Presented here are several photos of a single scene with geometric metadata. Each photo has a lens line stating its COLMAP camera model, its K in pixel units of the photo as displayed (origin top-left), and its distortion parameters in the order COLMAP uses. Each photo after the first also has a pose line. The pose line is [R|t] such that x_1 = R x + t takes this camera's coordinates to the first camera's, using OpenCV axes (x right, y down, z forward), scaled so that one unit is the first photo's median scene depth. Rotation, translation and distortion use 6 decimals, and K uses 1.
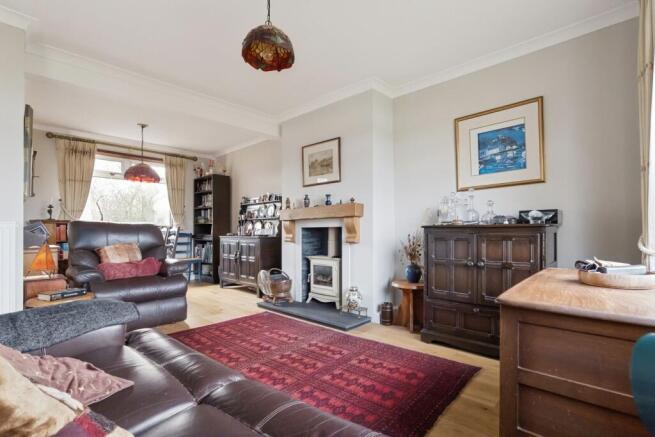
lens RADIAL K [[311.6, 0, 332.2], [0, 311.6, 220.5], [0, 0, 1]] dist [-0.019391, 0.001315]
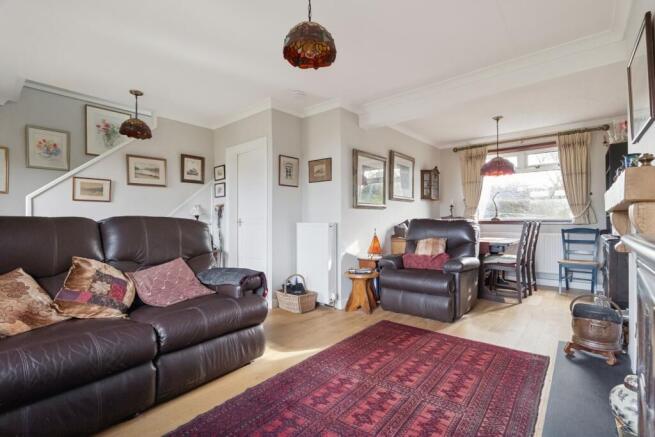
lens RADIAL K [[300.8, 0, 327.5], [0, 300.8, 218.5], [0, 0, 1]] dist [-0.024654, 0.000233]
pose [[0.048867, -0.008557, -0.998769, 0.392762], [0.035075, 0.999361, -0.006846, -0.004148], [0.998189, -0.034697, 0.049136, 0.551063]]
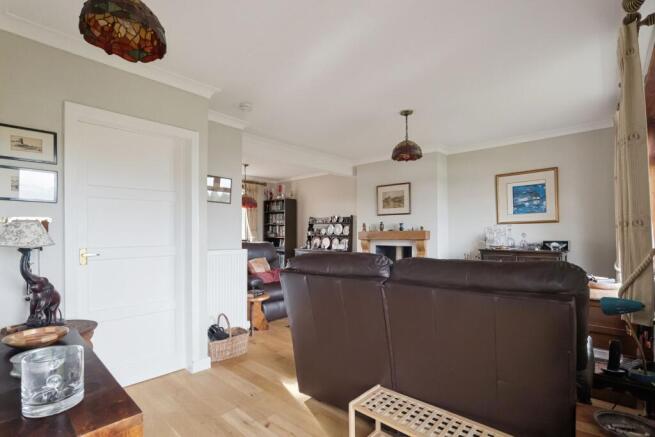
lens RADIAL K [[310.5, 0, 327.5], [0, 310.5, 218.5], [0, 0, 1]] dist [-0.019976, 0.000453]
pose [[0.999983, 0.005841, 0.000583, -0.353803], [-0.005831, 0.999855, -0.016001, -0.081079], [-0.000677, 0.015997, 0.999872, -0.405503]]
